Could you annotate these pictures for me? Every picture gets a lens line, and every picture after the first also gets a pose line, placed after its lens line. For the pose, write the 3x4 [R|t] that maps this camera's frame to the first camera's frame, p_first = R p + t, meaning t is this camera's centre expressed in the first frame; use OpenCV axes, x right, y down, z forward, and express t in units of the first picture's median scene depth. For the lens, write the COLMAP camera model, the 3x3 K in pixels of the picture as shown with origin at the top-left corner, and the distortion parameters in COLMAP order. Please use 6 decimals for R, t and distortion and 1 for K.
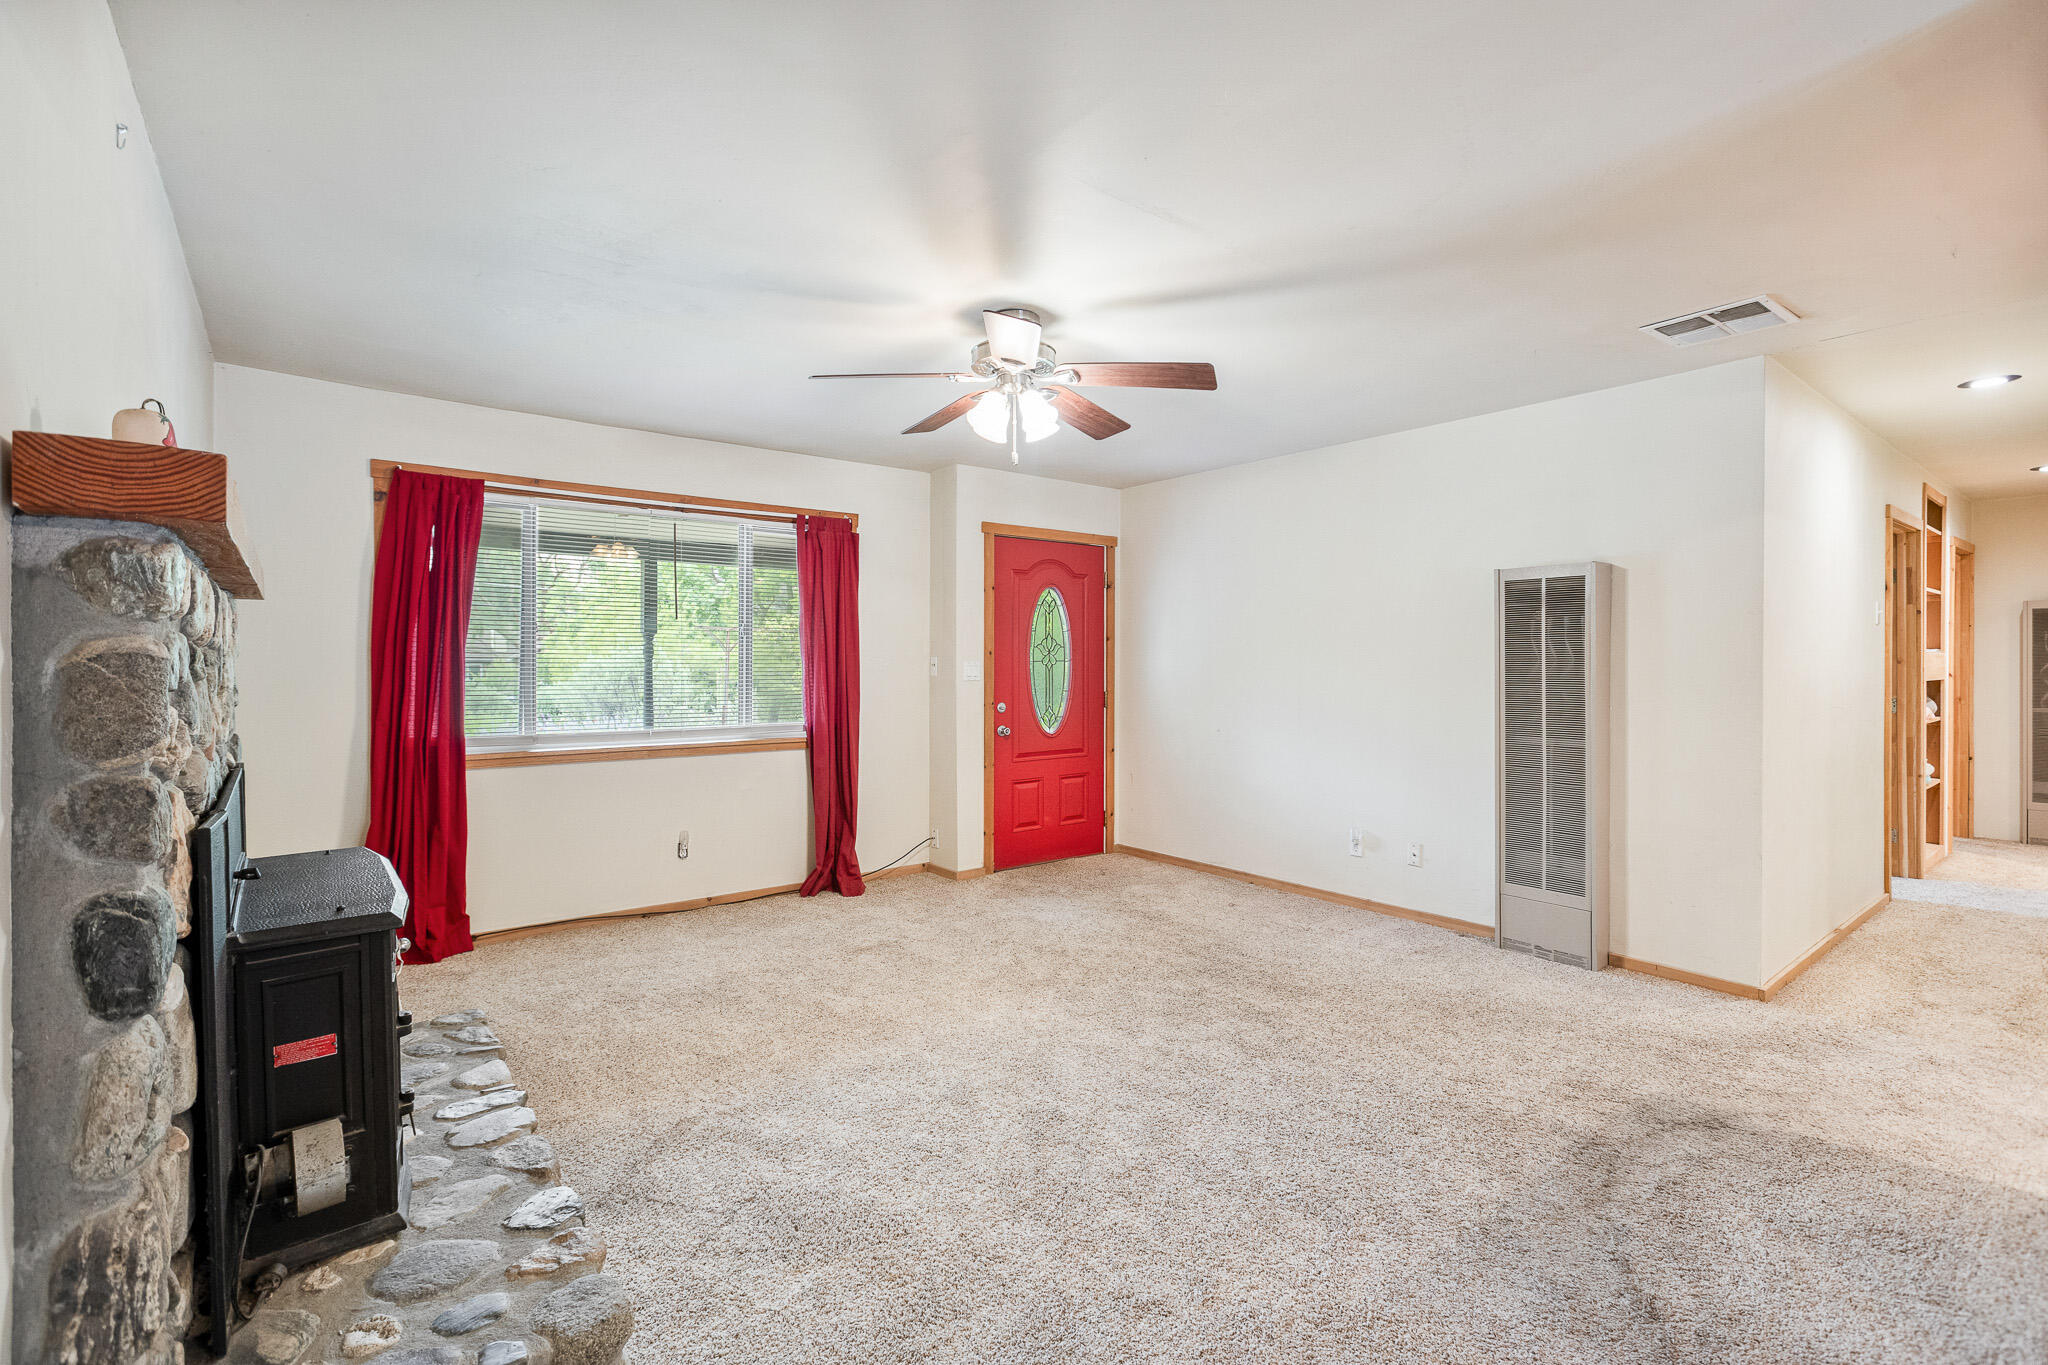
lens RADIAL K [[917.8, 0, 1033.6], [0, 917.8, 672.5], [0, 0, 1]] dist [0.004018, -0.000116]
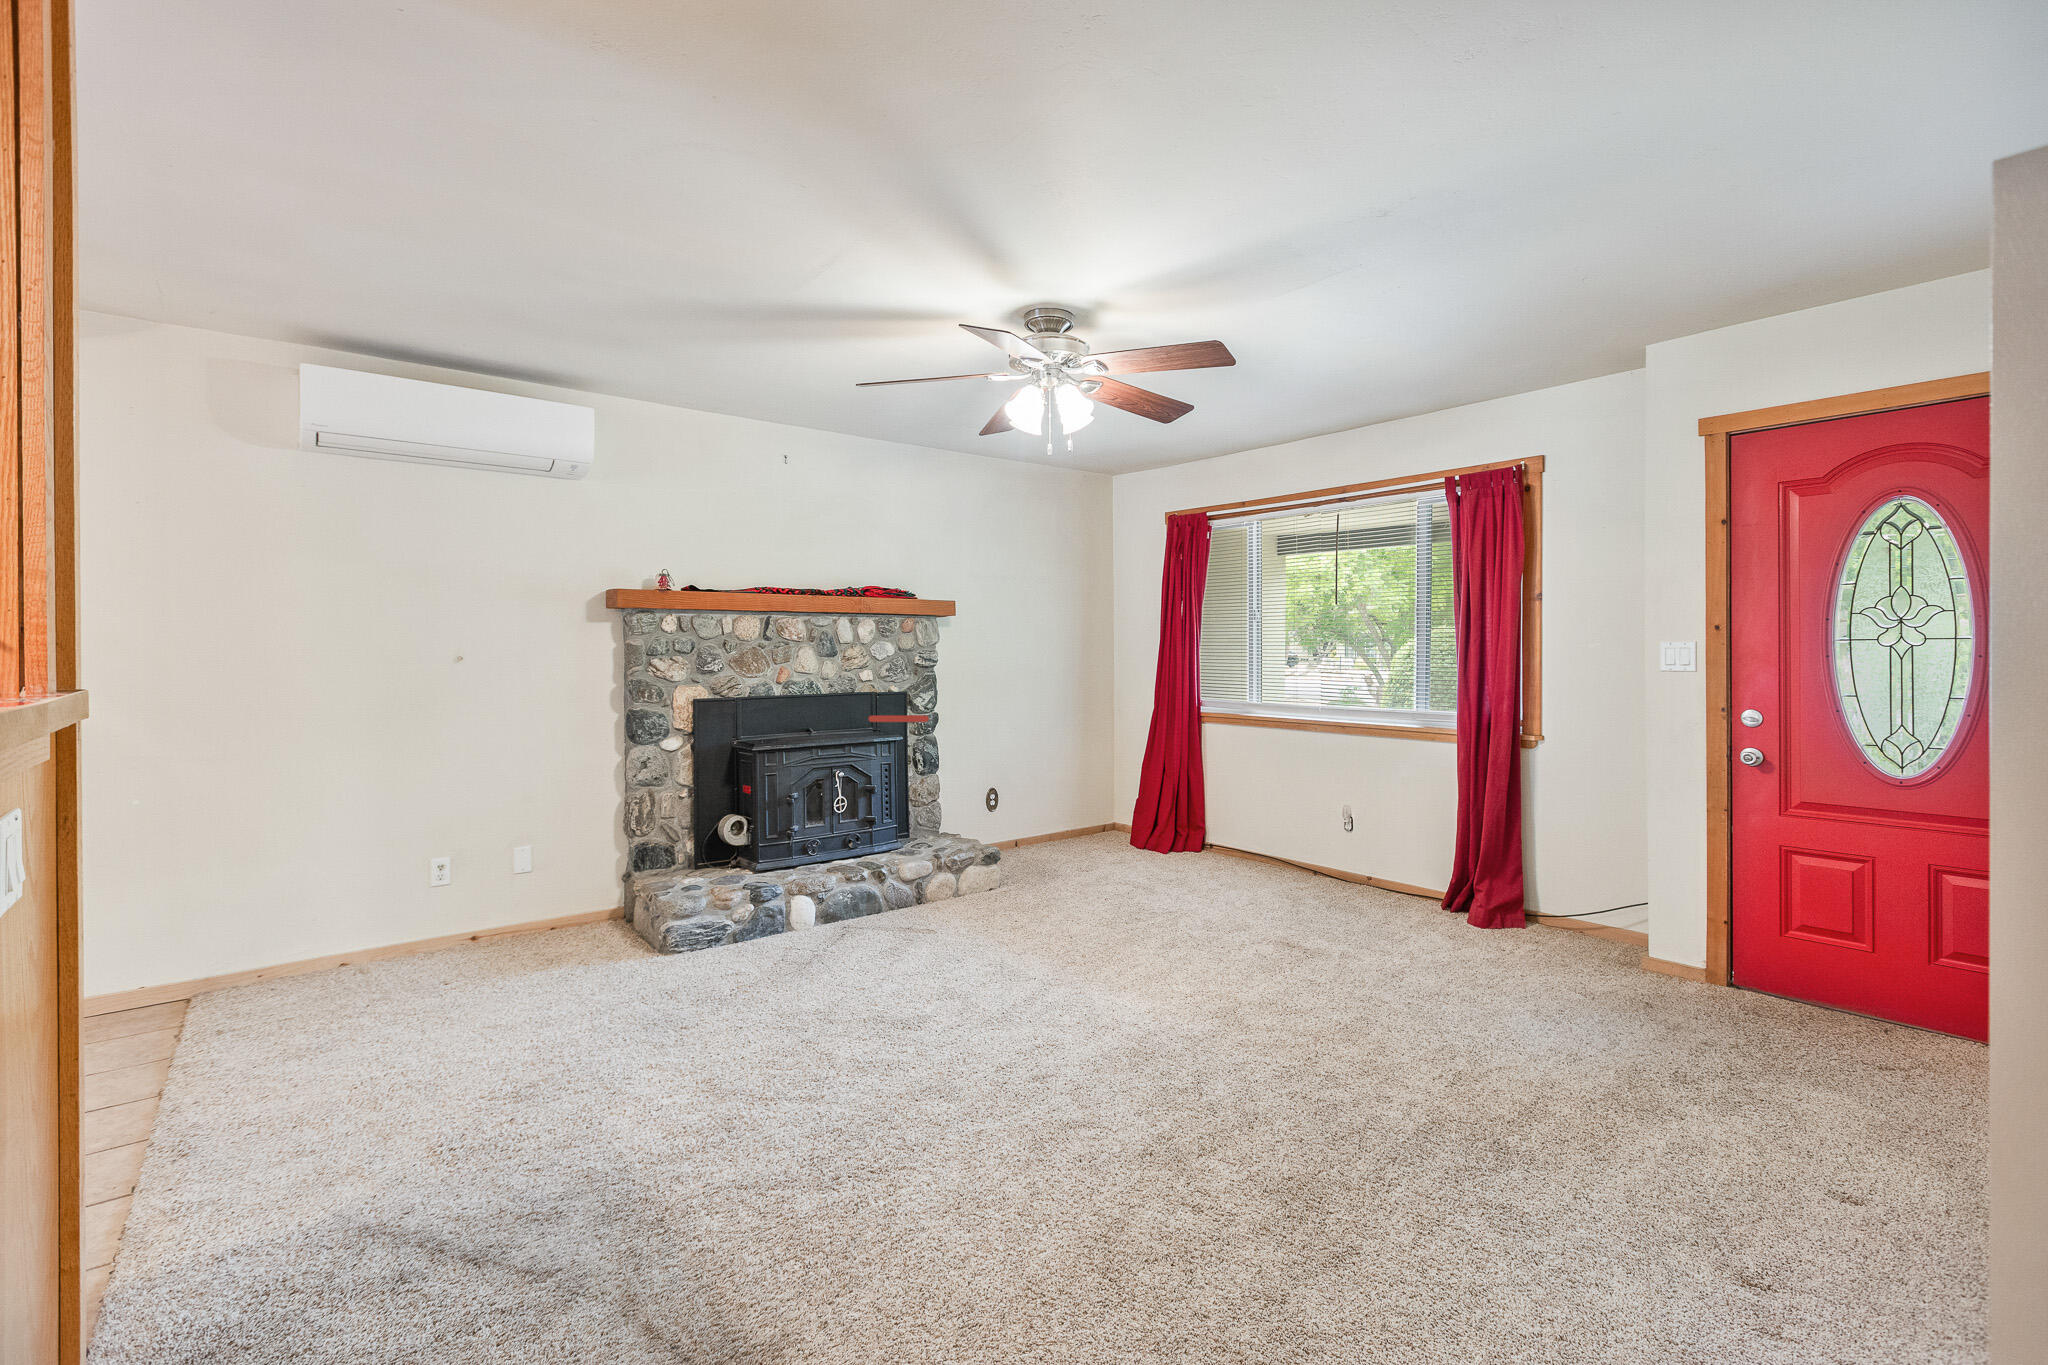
lens RADIAL K [[917.8, 0, 1030.1], [0, 917.8, 654.0], [0, 0, 1]] dist [0.004018, -0.000116]
pose [[0.012149, 0.006665, -0.999904, 0.626266], [-0.006456, 0.999957, 0.006587, -0.004928], [0.999905, 0.006375, 0.012192, 0.586095]]
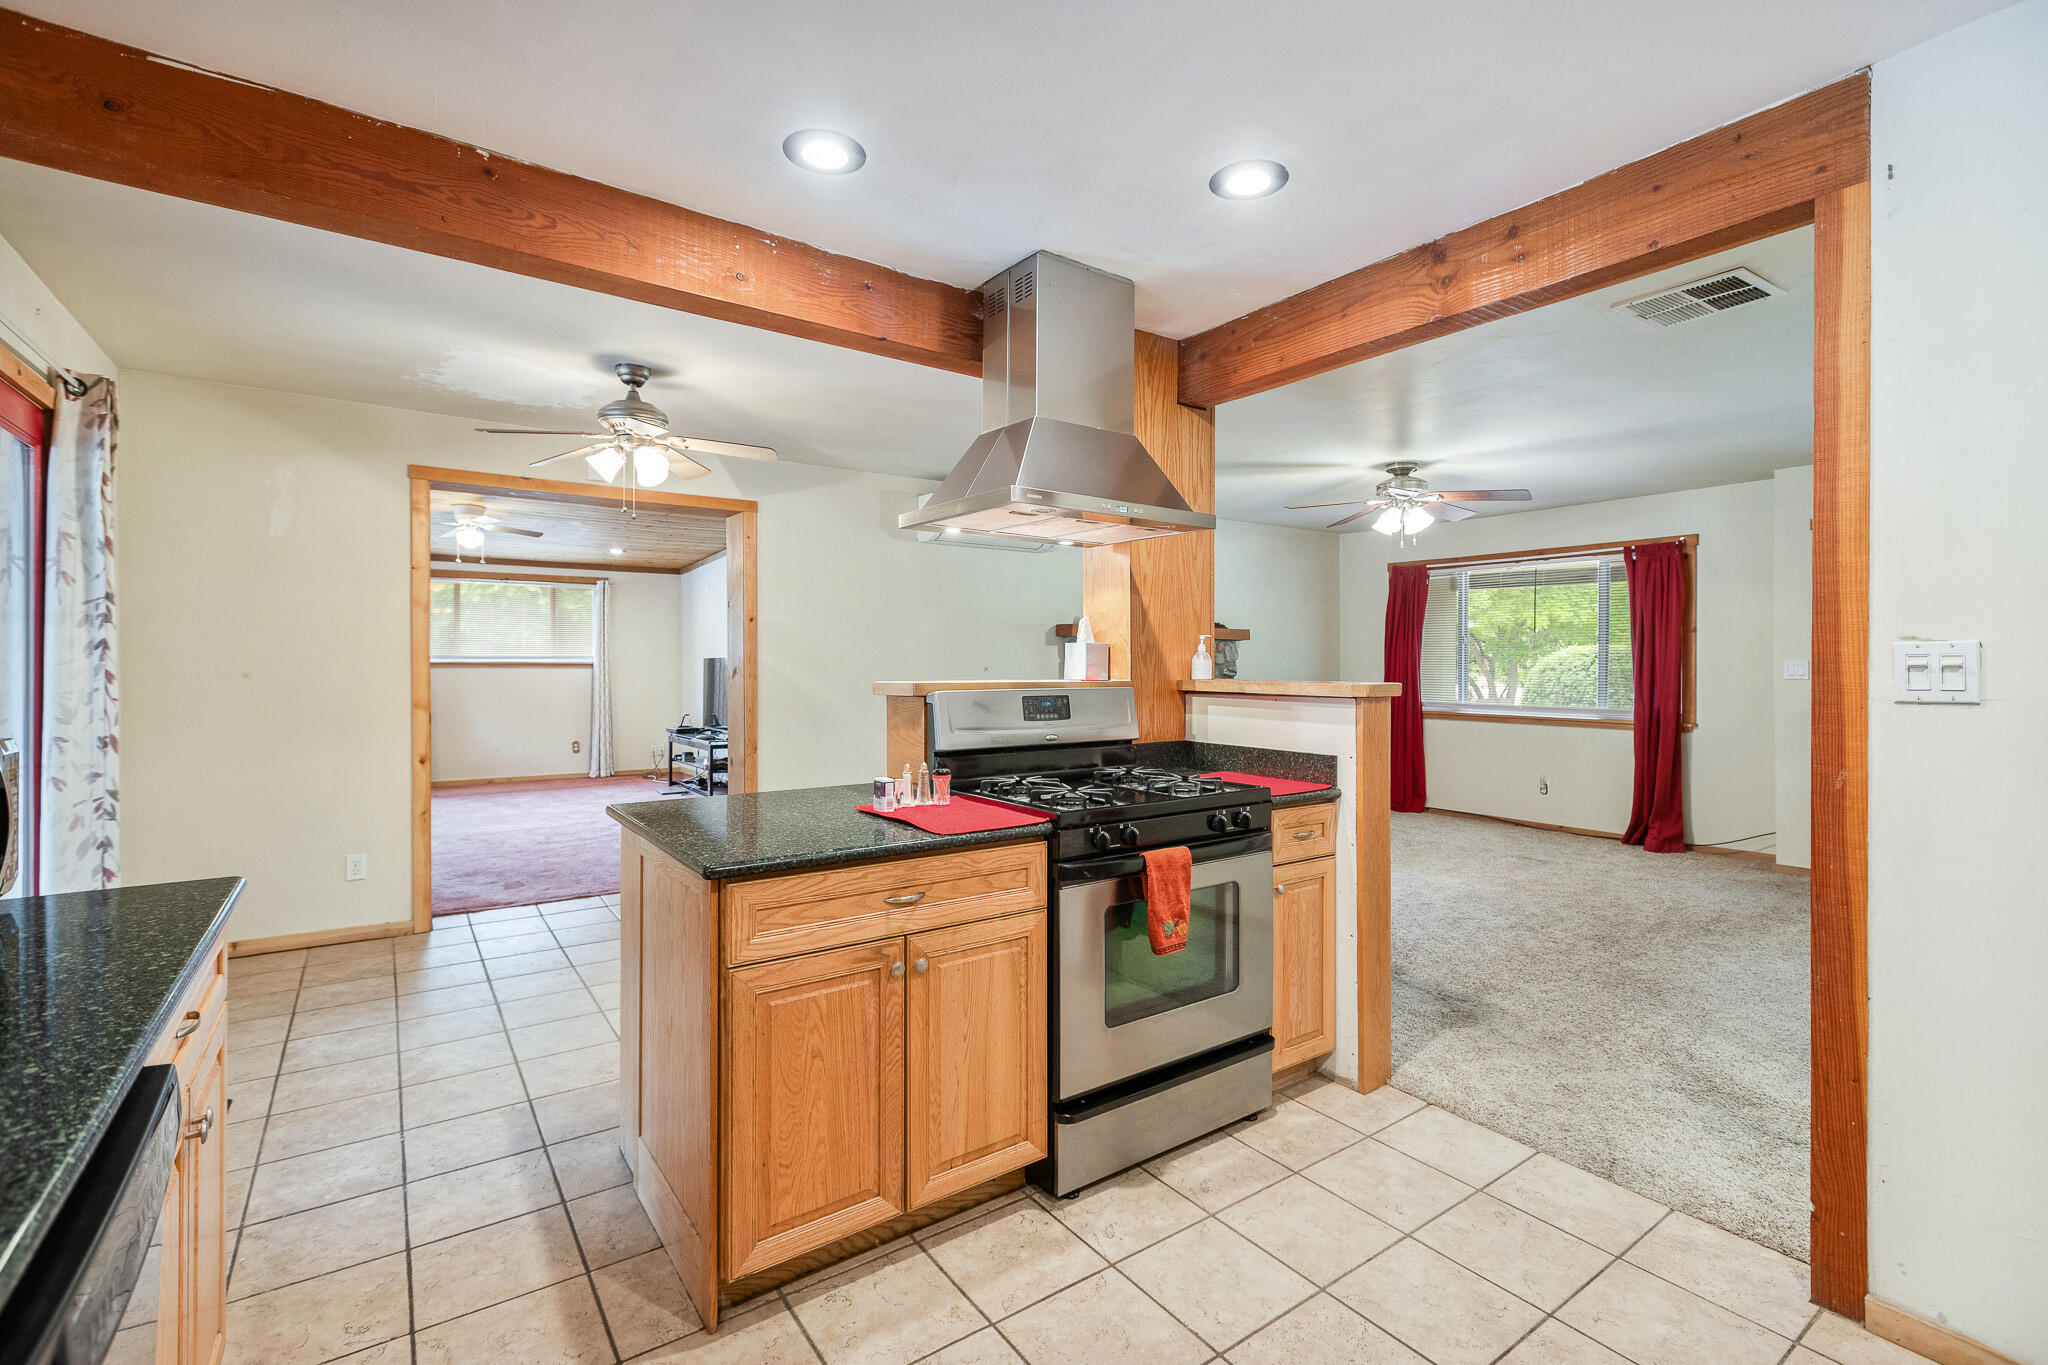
lens RADIAL K [[917.8, 0, 1034.3], [0, 917.8, 662.7], [0, 0, 1]] dist [0.004018, -0.000116]
pose [[-0.048695, 0.000928, -0.998813, 1.070195], [-0.009218, 0.999957, 0.001378, -0.003605], [0.998771, 0.009274, -0.048684, 0.235376]]
